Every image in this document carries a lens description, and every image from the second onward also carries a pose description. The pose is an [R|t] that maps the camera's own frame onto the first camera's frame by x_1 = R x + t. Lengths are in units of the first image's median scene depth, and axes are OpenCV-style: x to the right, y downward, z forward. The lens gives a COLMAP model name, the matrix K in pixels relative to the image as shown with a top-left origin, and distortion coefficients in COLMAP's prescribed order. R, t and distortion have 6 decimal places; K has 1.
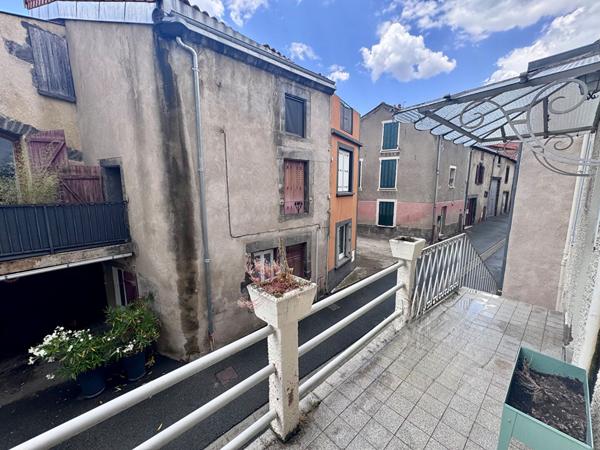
lens RADIAL K [[238.8, 0, 300.0], [0, 238.8, 225.0], [0, 0, 1]] dist [-0.001411, 0.000056]
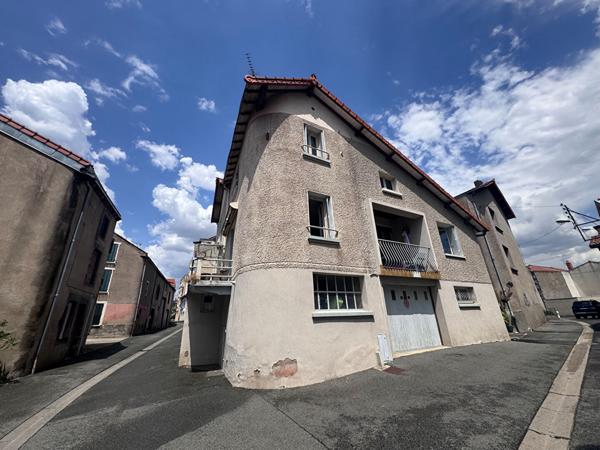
lens RADIAL K [[238.8, 0, 300.0], [0, 238.8, 225.0], [0, 0, 1]] dist [-0.001411, 0.000056]
pose [[0.330599, 0.339492, 0.880596, -0.525715], [0.184821, 0.891705, -0.413162, 0.254505], [-0.925498, 0.299343, 0.232052, -0.363512]]
